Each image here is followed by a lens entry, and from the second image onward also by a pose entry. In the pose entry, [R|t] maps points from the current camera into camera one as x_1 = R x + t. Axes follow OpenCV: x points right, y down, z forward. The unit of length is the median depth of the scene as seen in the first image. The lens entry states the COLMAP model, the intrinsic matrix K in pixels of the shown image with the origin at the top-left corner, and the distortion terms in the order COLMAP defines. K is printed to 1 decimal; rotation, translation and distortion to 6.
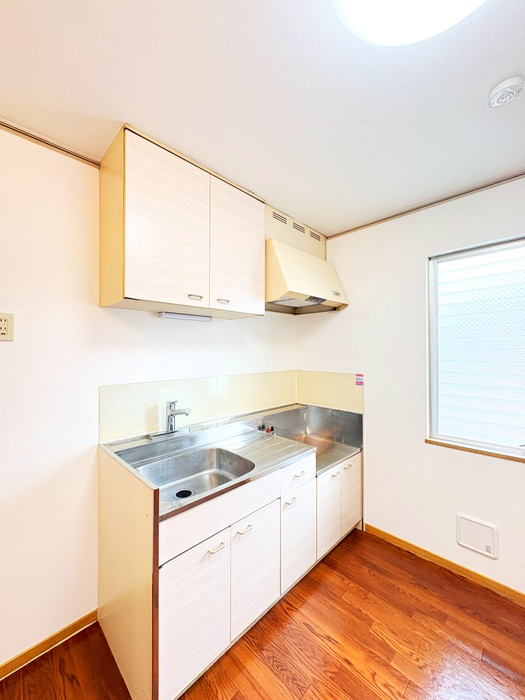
lens RADIAL K [[277.7, 0, 264.0], [0, 277.7, 348.5], [0, 0, 1]] dist [-0.002236, 0.000555]
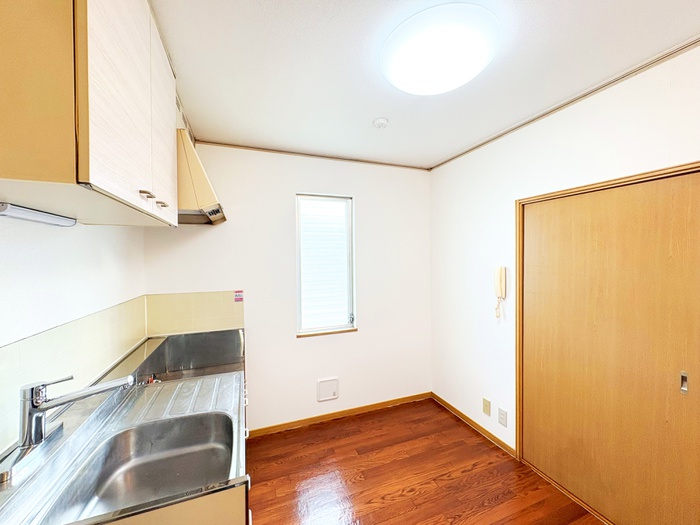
lens RADIAL K [[277.7, 0, 352.8], [0, 277.7, 262.1], [0, 0, 1]] dist [-0.002236, 0.000555]
pose [[0.412728, -0.015852, 0.910716, -0.545286], [0.002053, 0.999862, 0.016473, -0.037628], [-0.910852, -0.004929, 0.412704, 0.268835]]
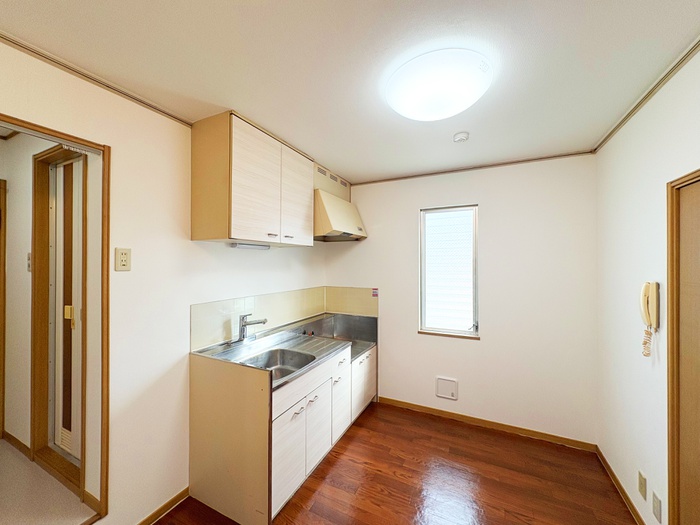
lens RADIAL K [[277.7, 0, 352.7], [0, 277.7, 261.4], [0, 0, 1]] dist [-0.002236, 0.000555]
pose [[0.945858, 0.005120, 0.324541, -0.275029], [-0.005027, 0.999987, -0.001123, -0.052859], [-0.324542, -0.000569, 0.945871, -0.345261]]
